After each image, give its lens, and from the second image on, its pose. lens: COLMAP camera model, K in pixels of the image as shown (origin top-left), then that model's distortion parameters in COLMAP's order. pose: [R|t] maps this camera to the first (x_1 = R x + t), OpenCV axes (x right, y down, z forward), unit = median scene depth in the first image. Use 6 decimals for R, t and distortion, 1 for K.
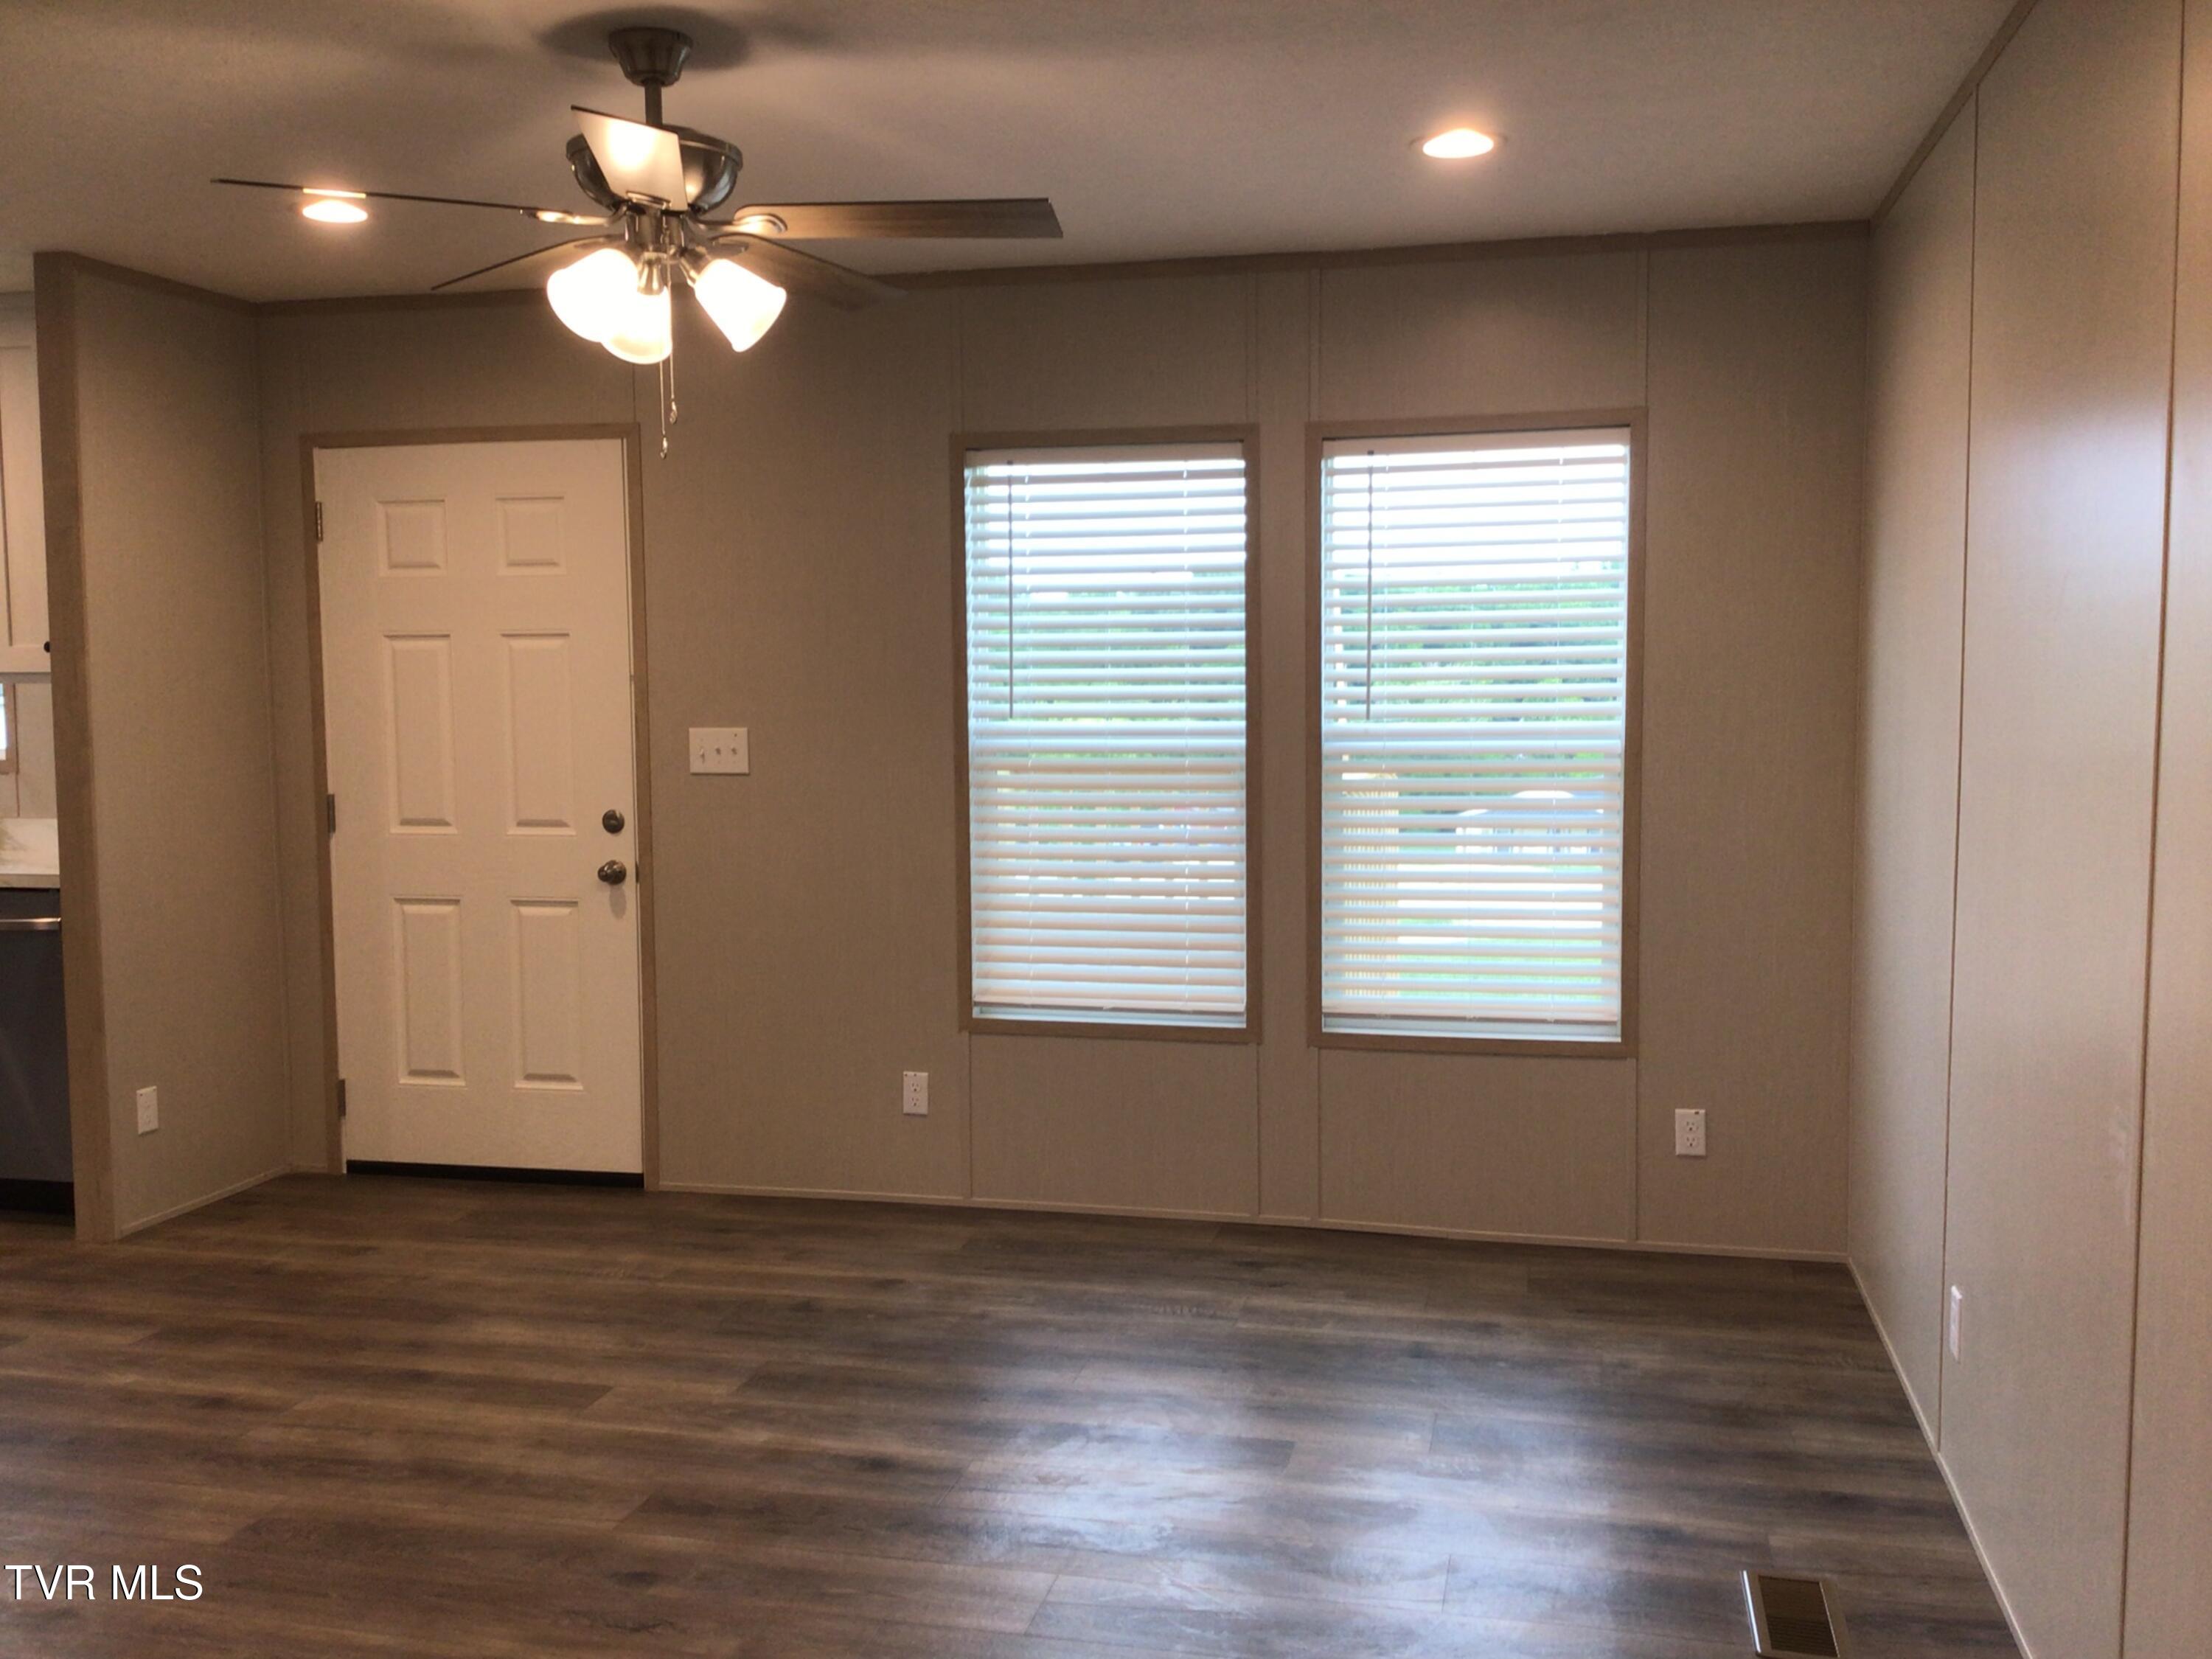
lens RADIAL K [[1988.6, 0, 1145.1], [0, 1988.6, 816.6], [0, 0, 1]] dist [0.079921, -0.157701]
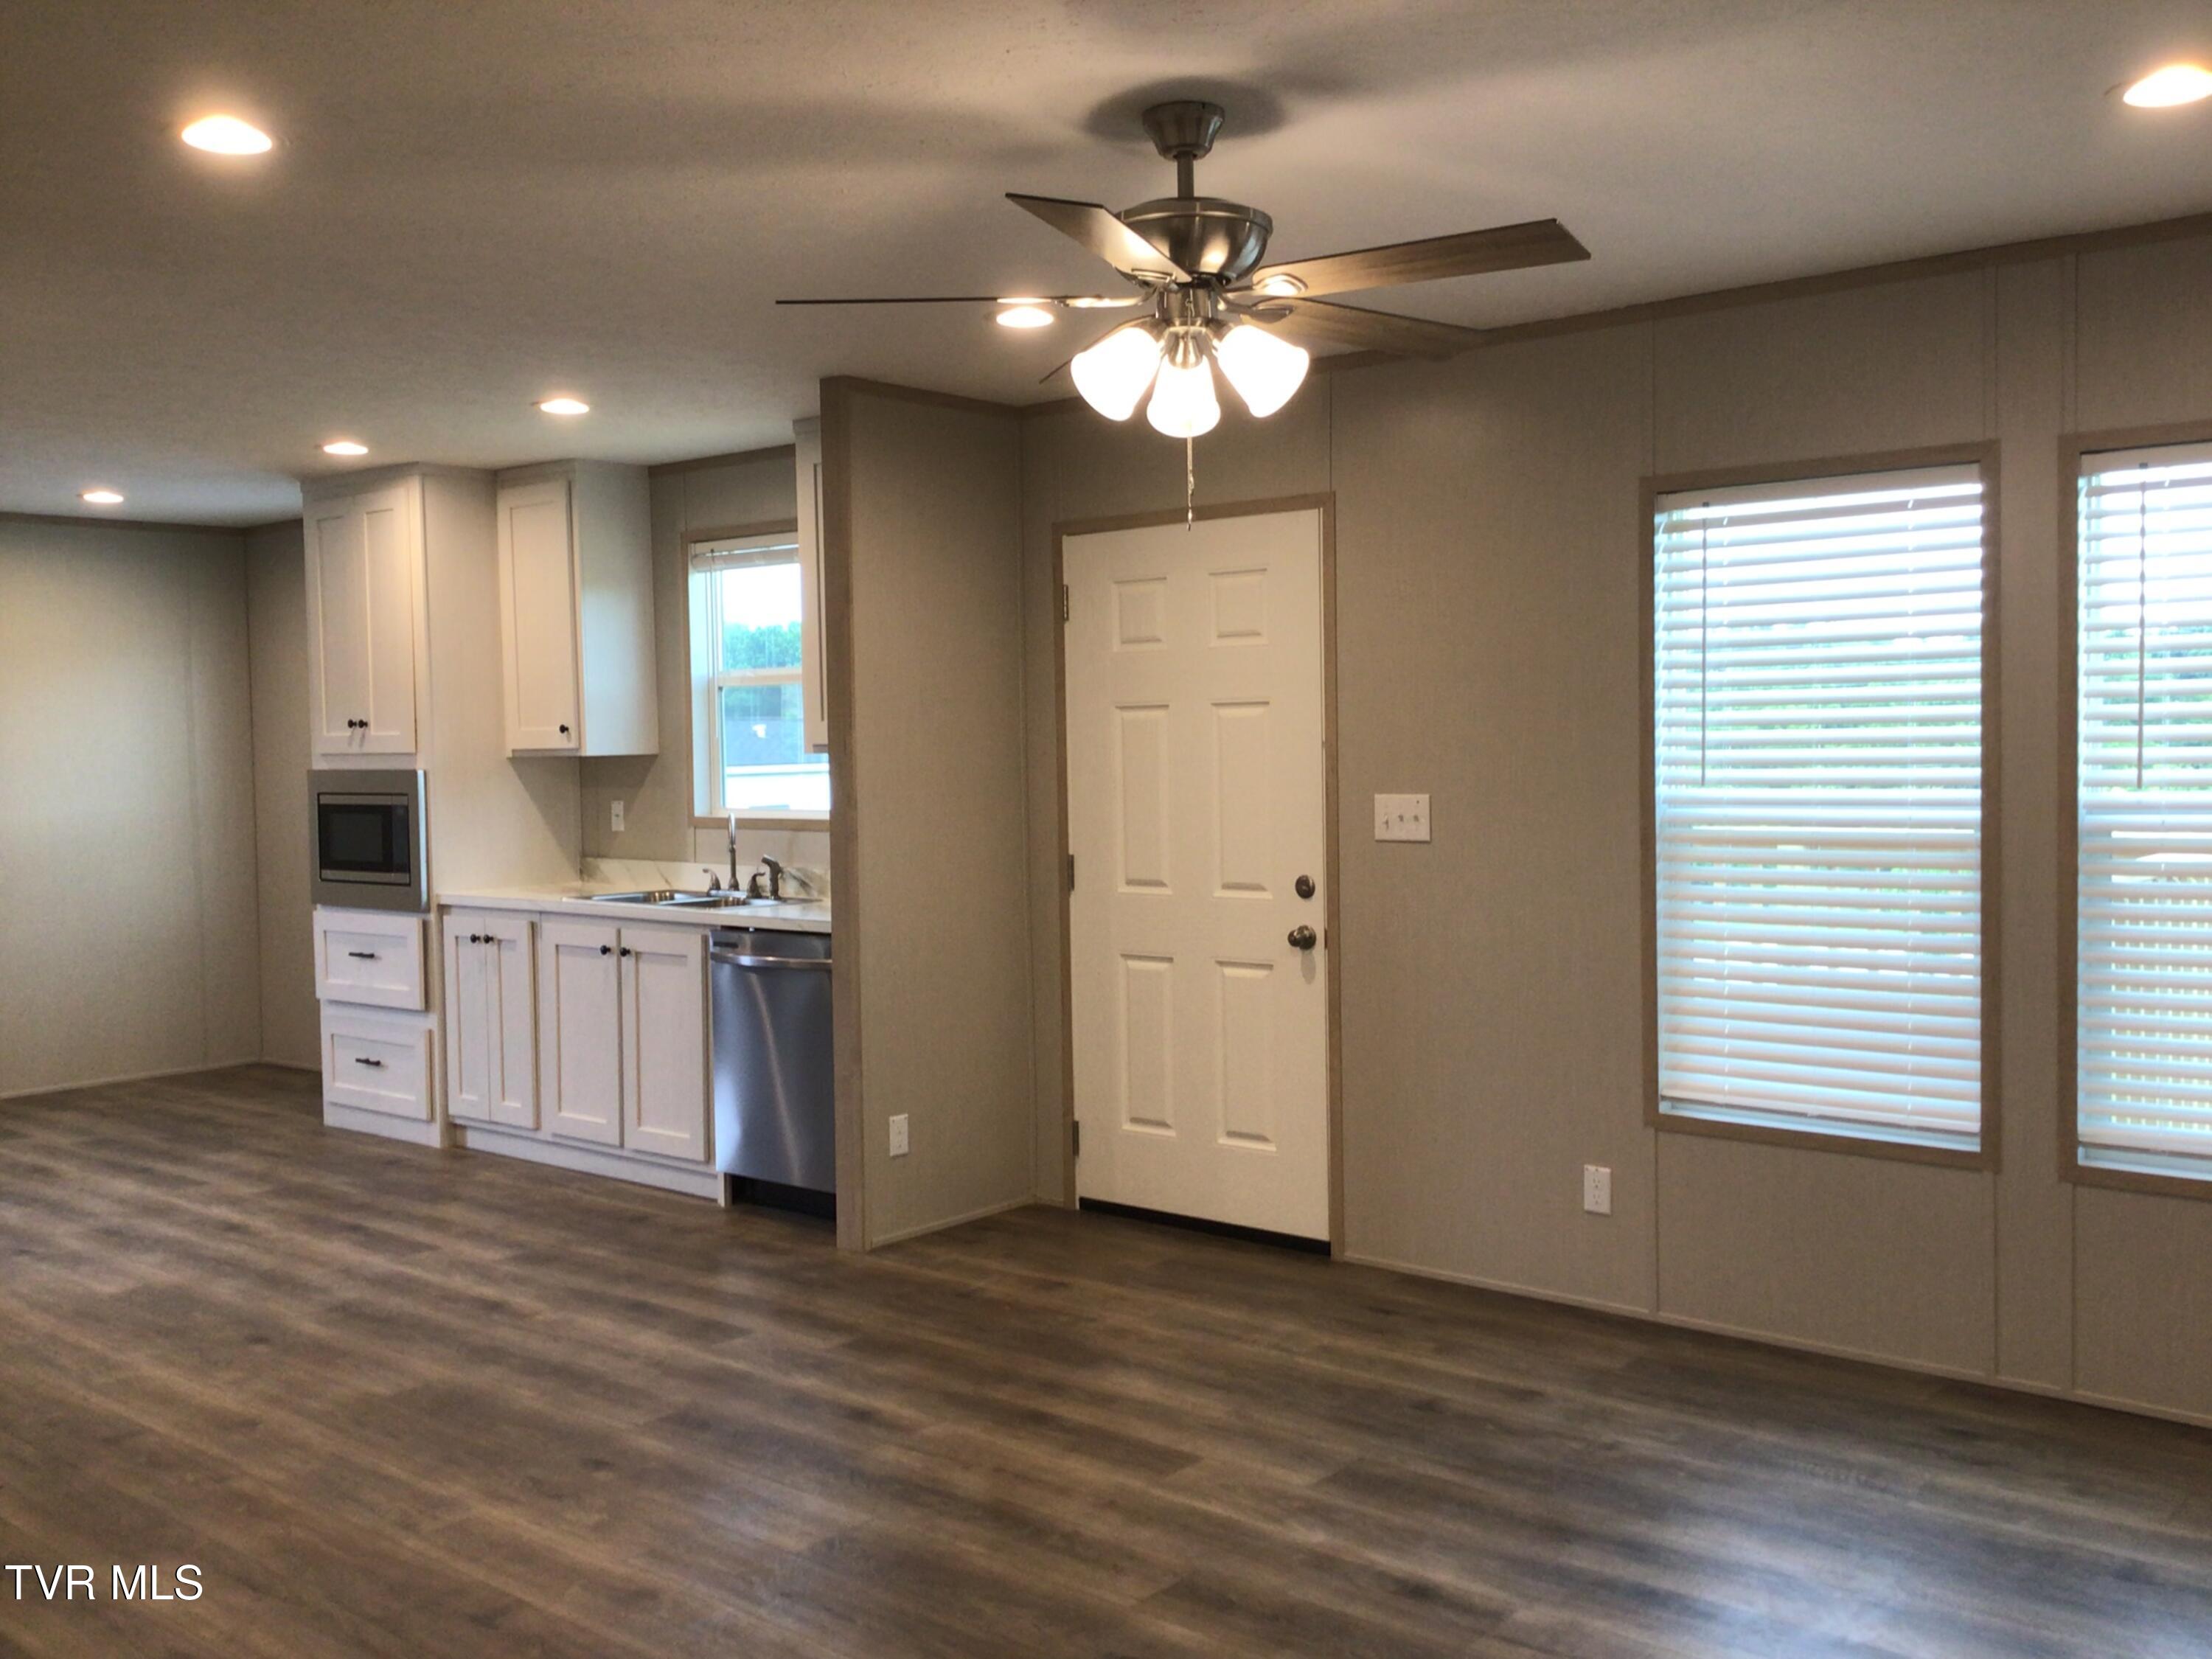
lens RADIAL K [[1988.6, 0, 1094.9], [0, 1988.6, 819.9], [0, 0, 1]] dist [0.079921, -0.157701]
pose [[0.884947, 0.010089, -0.465583, 0.116760], [-0.022451, 0.999527, -0.021014, -0.008601], [0.465151, 0.029049, 0.884755, 0.067798]]
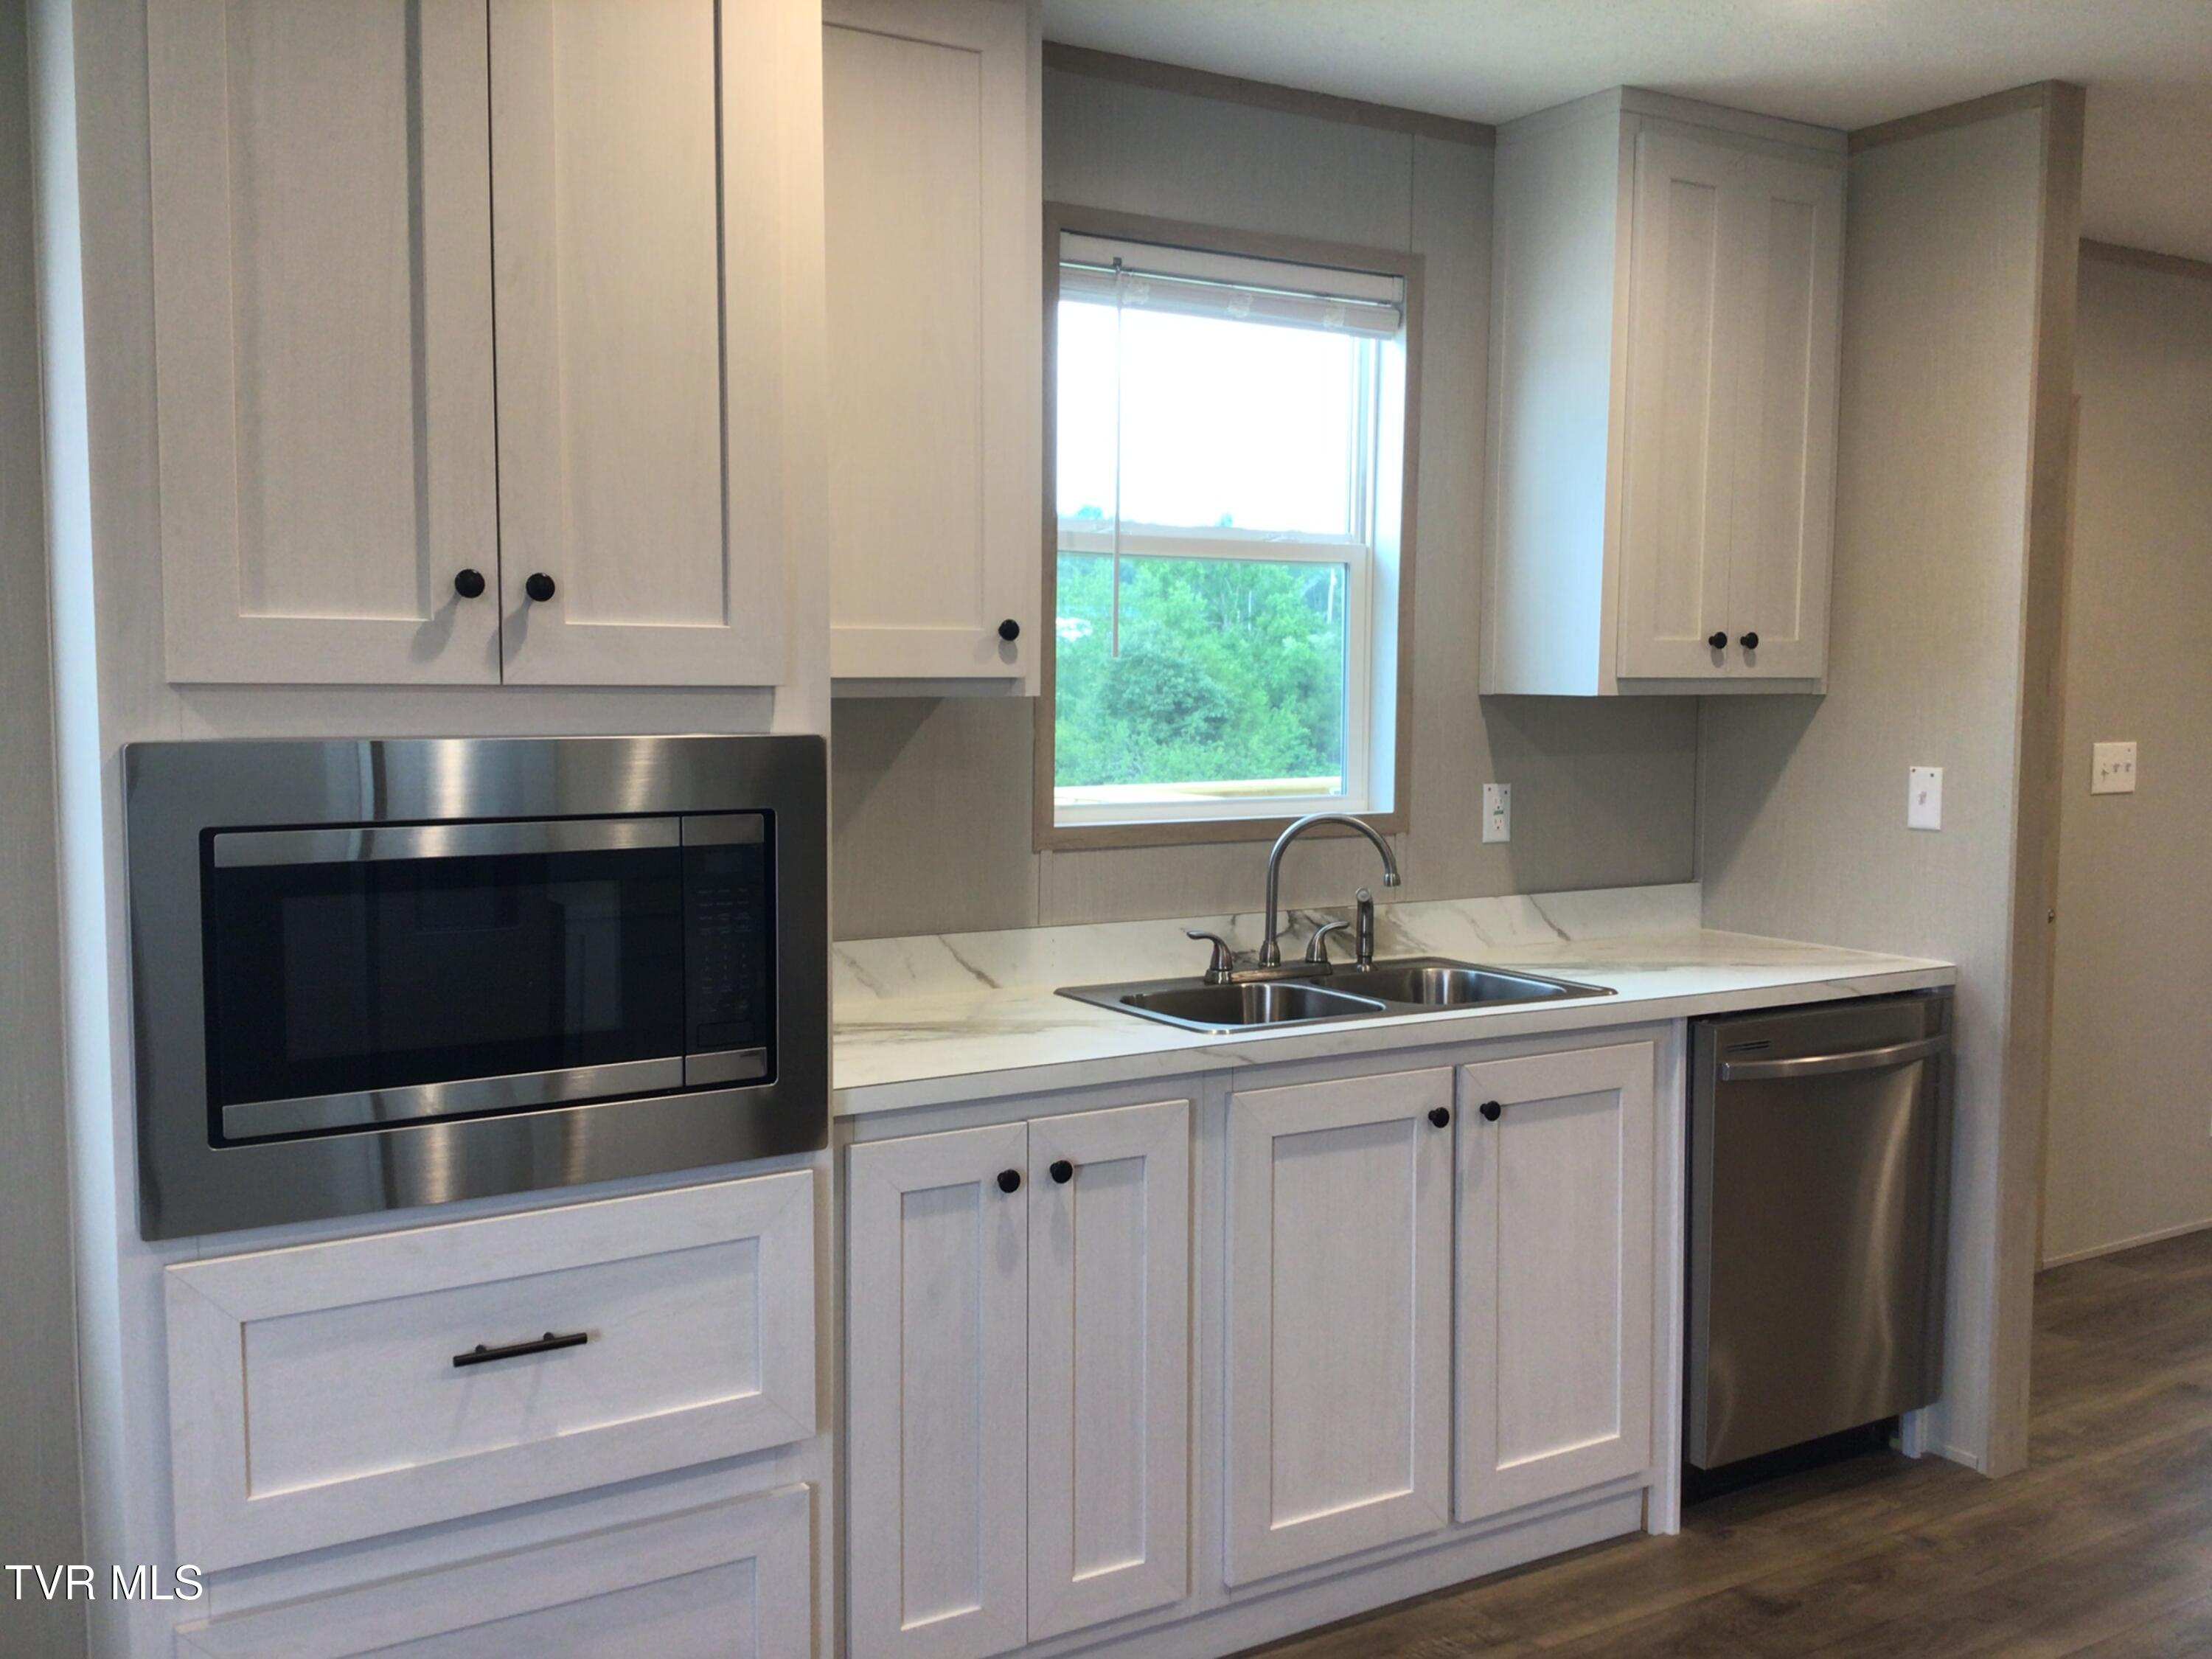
lens RADIAL K [[1988.6, 0, 1100.5], [0, 1988.6, 811.5], [0, 0, 1]] dist [0.079921, -0.157701]
pose [[0.720812, -0.041078, 0.691912, -1.259775], [0.042188, 0.998992, 0.015358, -0.049831], [-0.691845, 0.018120, 0.721818, 0.709787]]
